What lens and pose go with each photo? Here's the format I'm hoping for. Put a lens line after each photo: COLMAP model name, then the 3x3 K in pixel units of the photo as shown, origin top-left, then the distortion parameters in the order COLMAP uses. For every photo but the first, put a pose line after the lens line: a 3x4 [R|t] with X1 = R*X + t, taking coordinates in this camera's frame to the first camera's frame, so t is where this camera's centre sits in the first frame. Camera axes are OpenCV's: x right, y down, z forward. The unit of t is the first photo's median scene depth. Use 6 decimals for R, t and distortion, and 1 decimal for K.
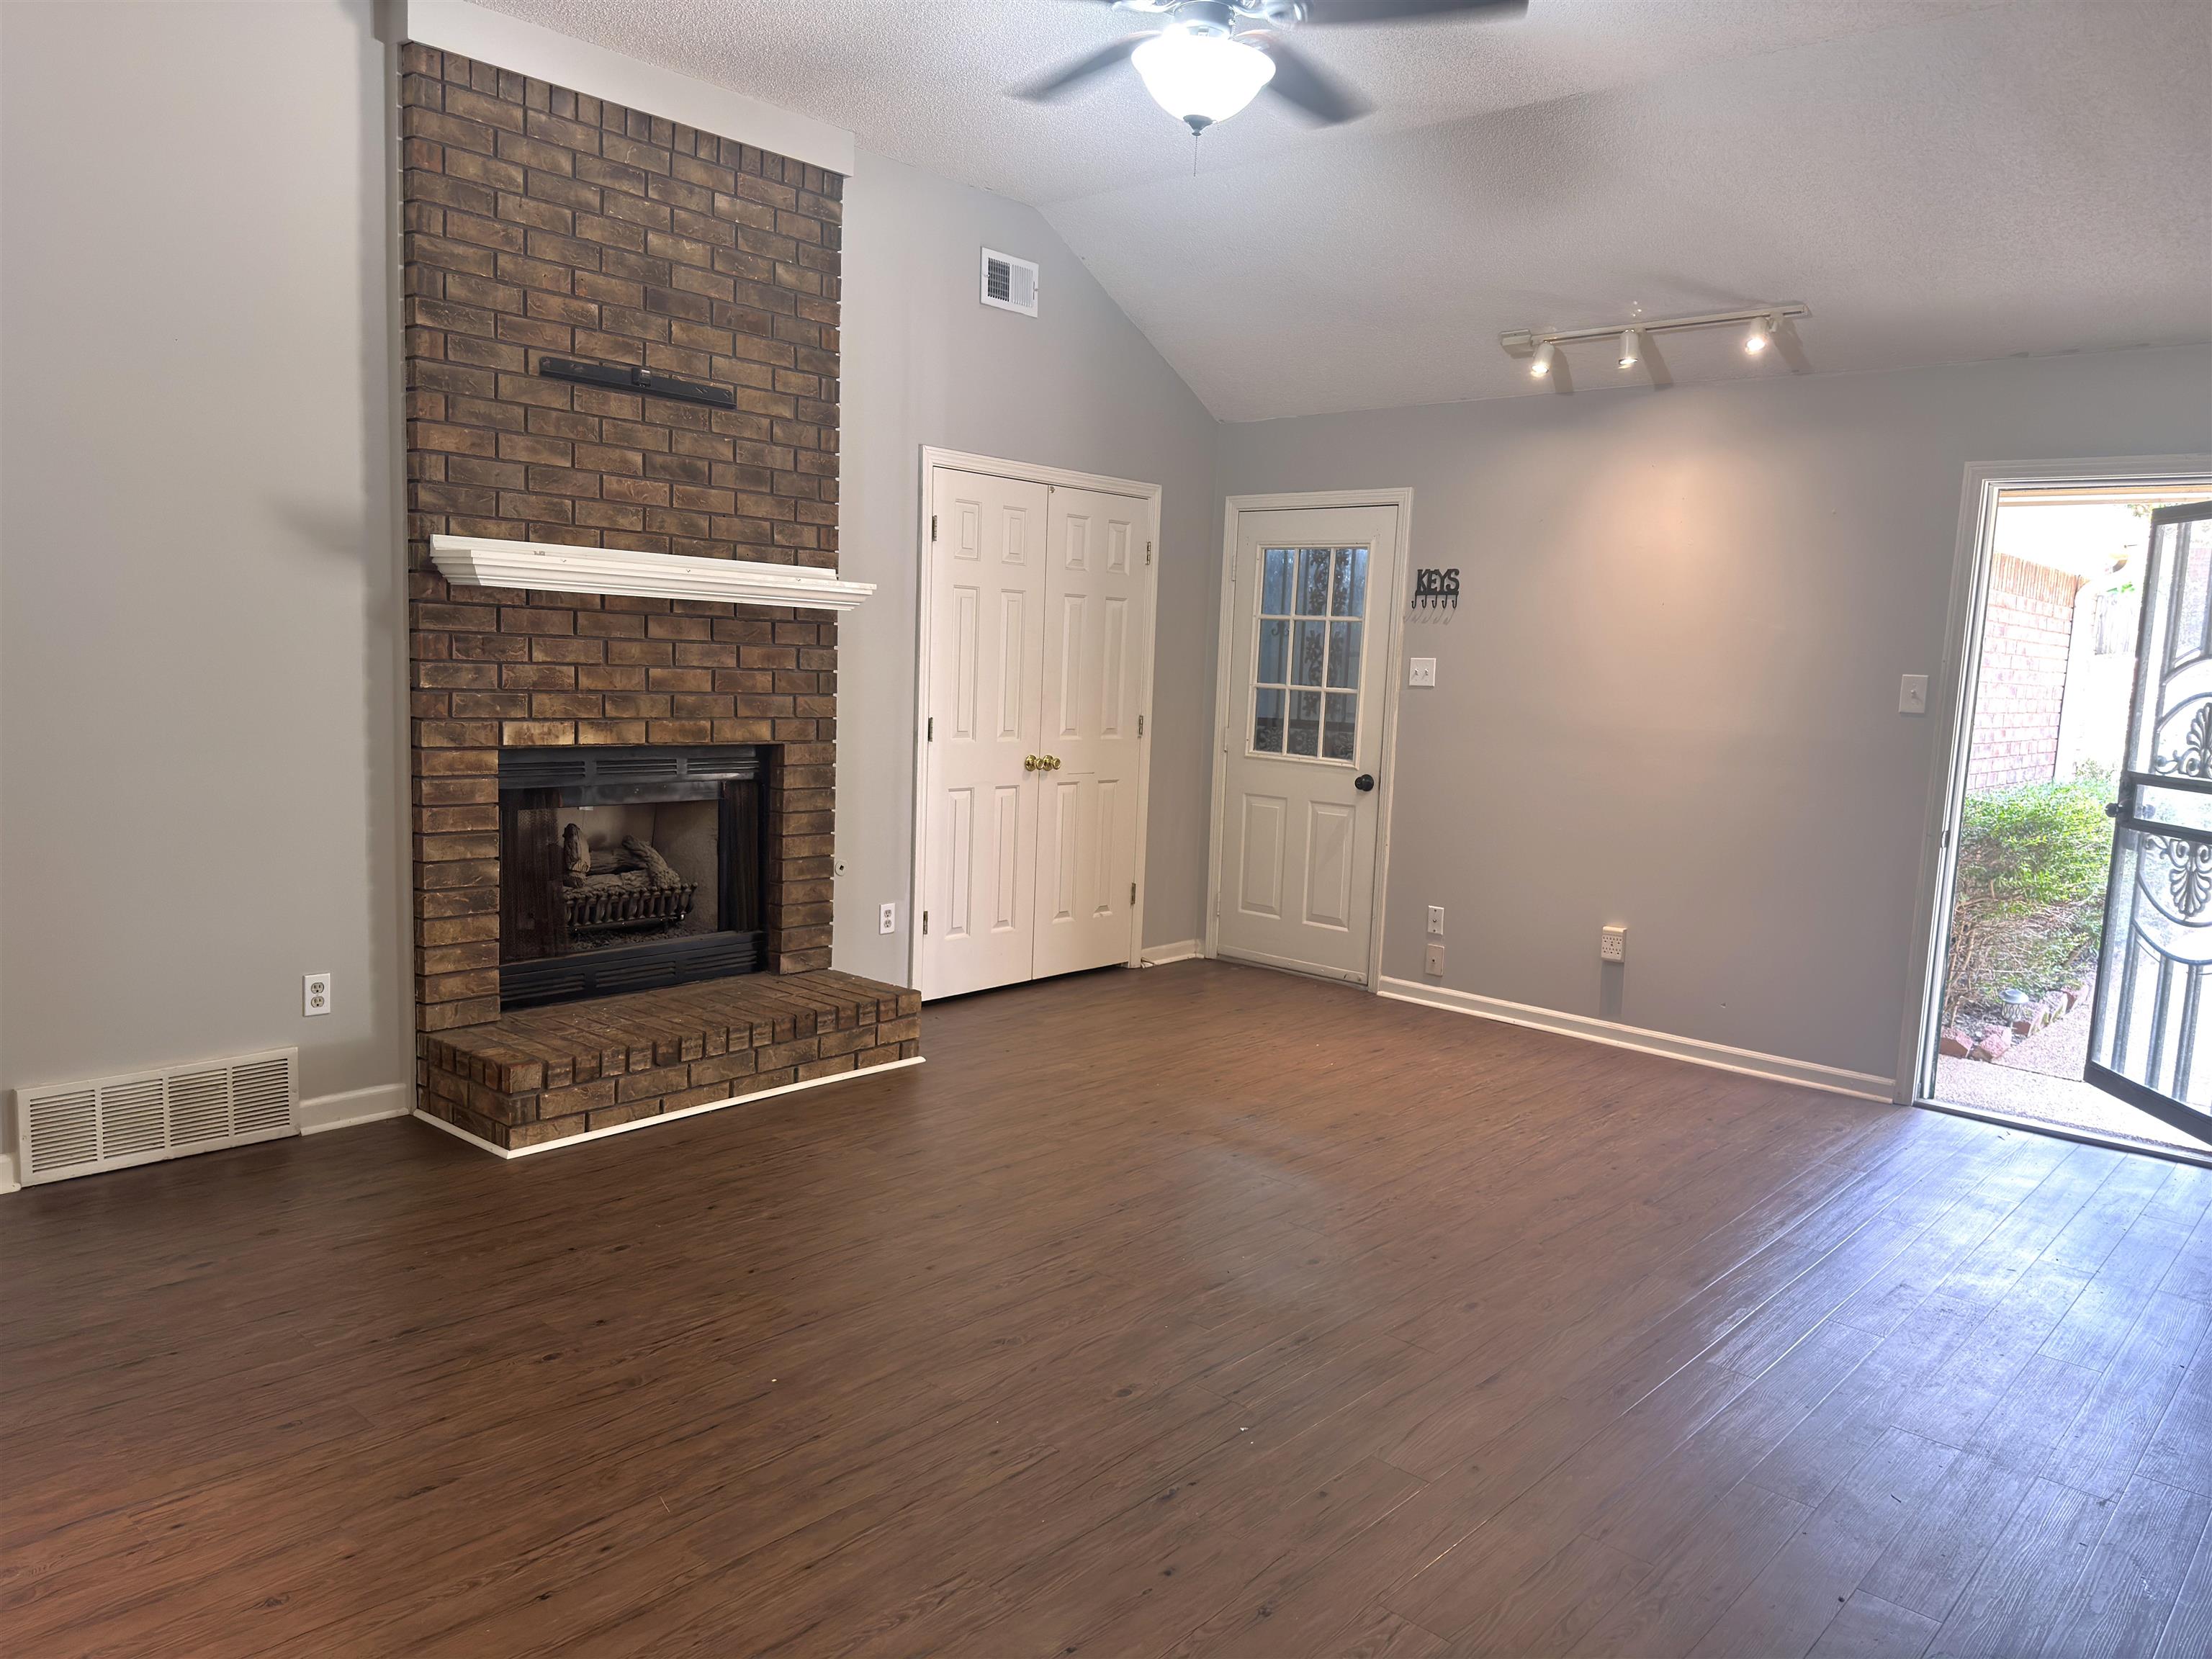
lens RADIAL K [[1548.7, 0, 1112.6], [0, 1548.7, 852.5], [0, 0, 1]] dist [0.202778, -0.391667]
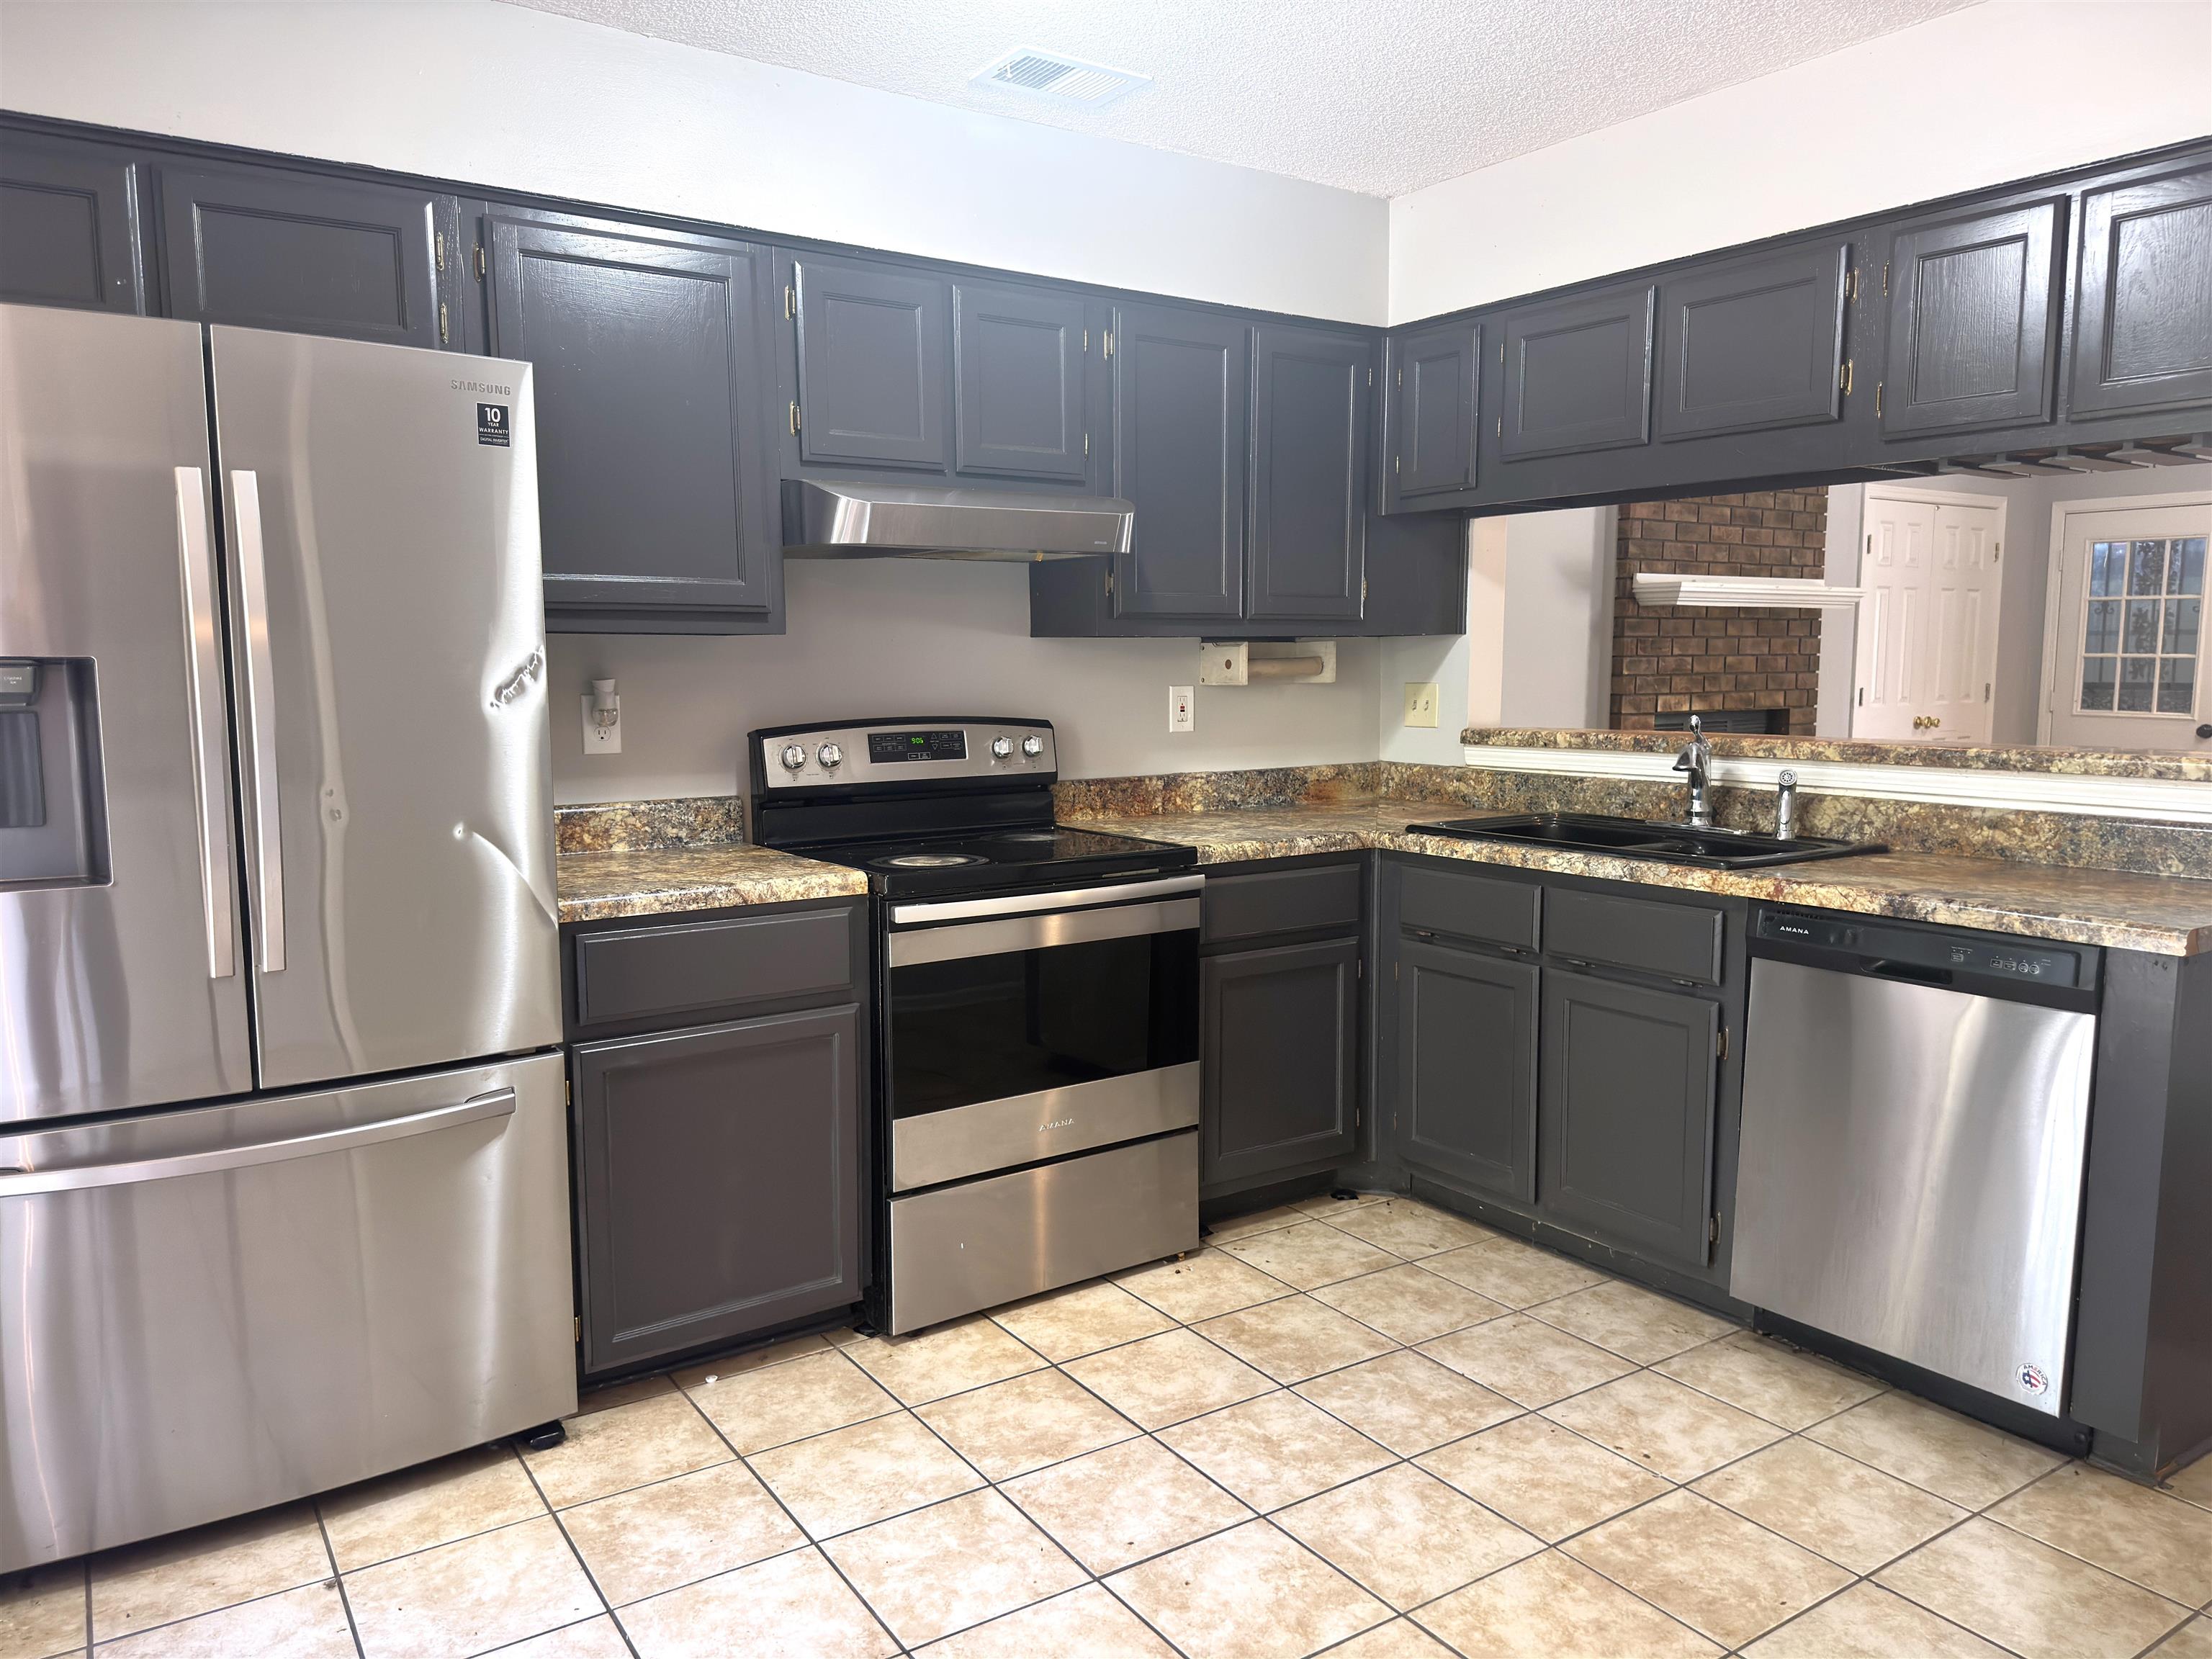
lens RADIAL K [[1545.0, 0, 1102.5], [0, 1545.0, 839.9], [0, 0, 1]] dist [0.004407, 0.001327]
pose [[0.968279, -0.012741, -0.249546, -0.492435], [0.009856, 0.999869, -0.012809, 0.061303], [0.249677, 0.009943, 0.968278, -0.495229]]
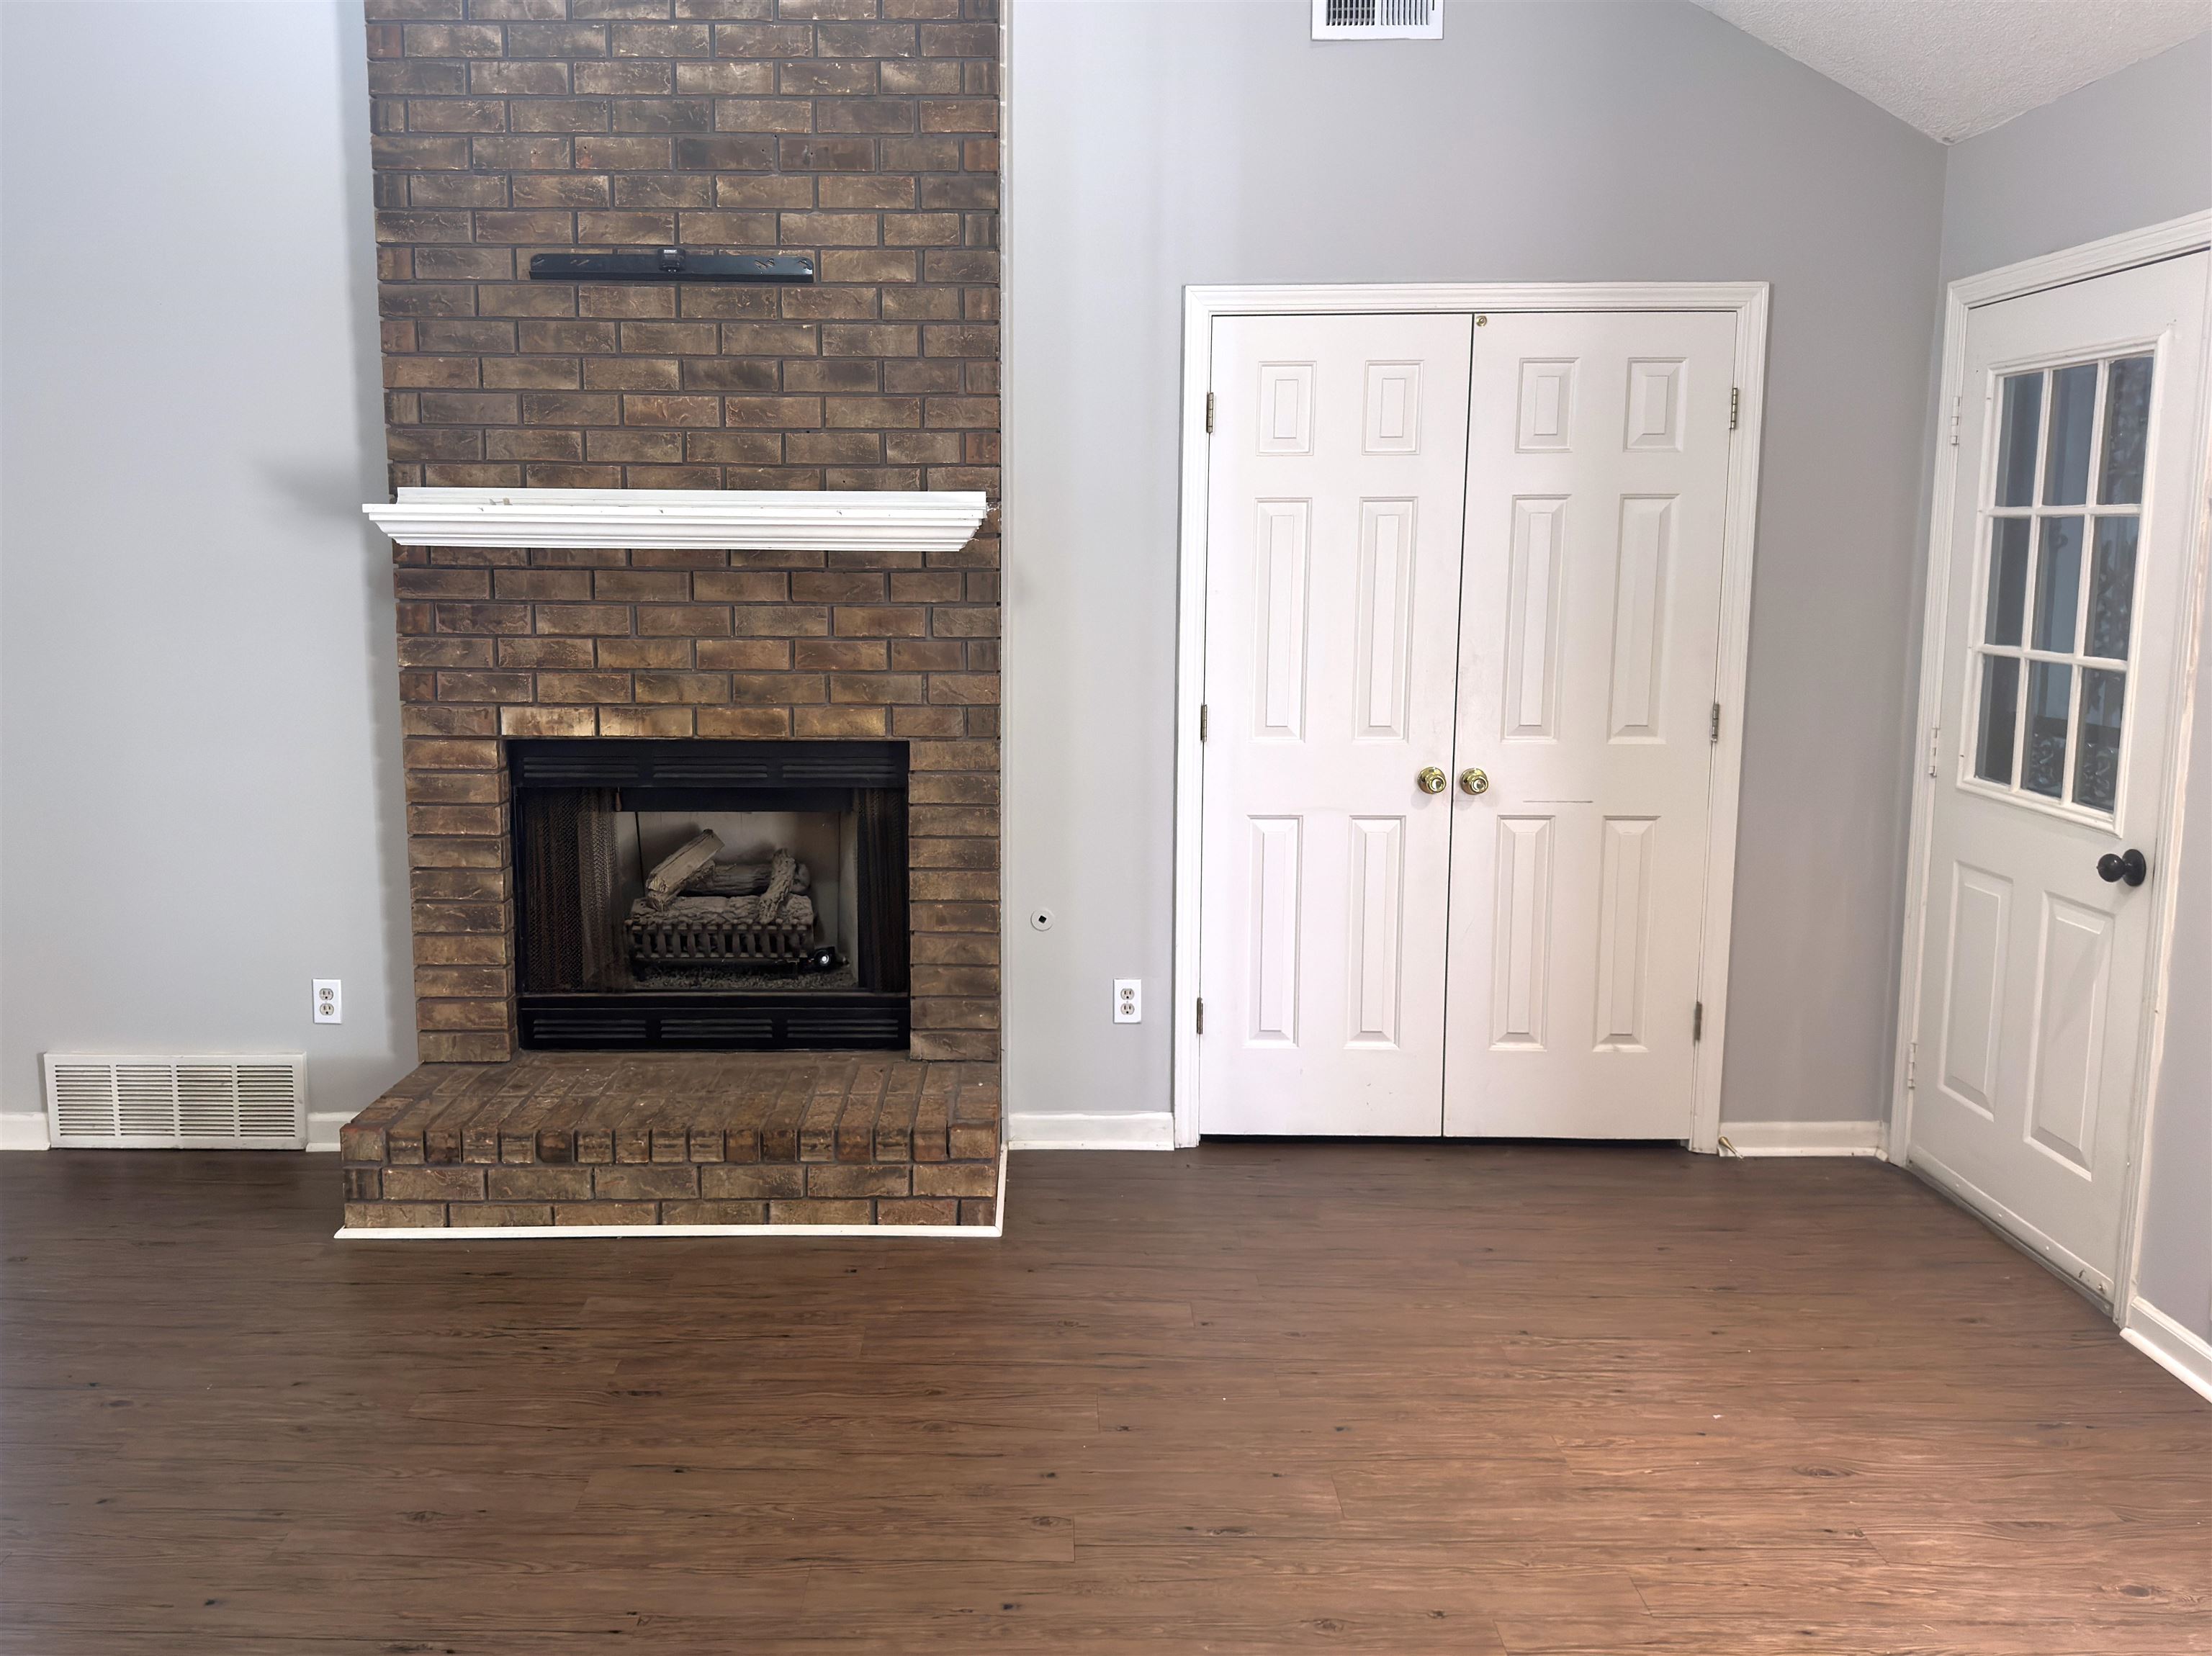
lens RADIAL K [[1665.5, 0, 1097.4], [0, 1665.5, 797.2], [0, 0, 1]] dist [0.198756, -0.380214]
pose [[0.653983, 0.070156, -0.753249, 0.458853], [-0.073090, 0.996892, 0.029390, -0.078416], [0.752970, 0.035834, 0.657078, 0.606130]]
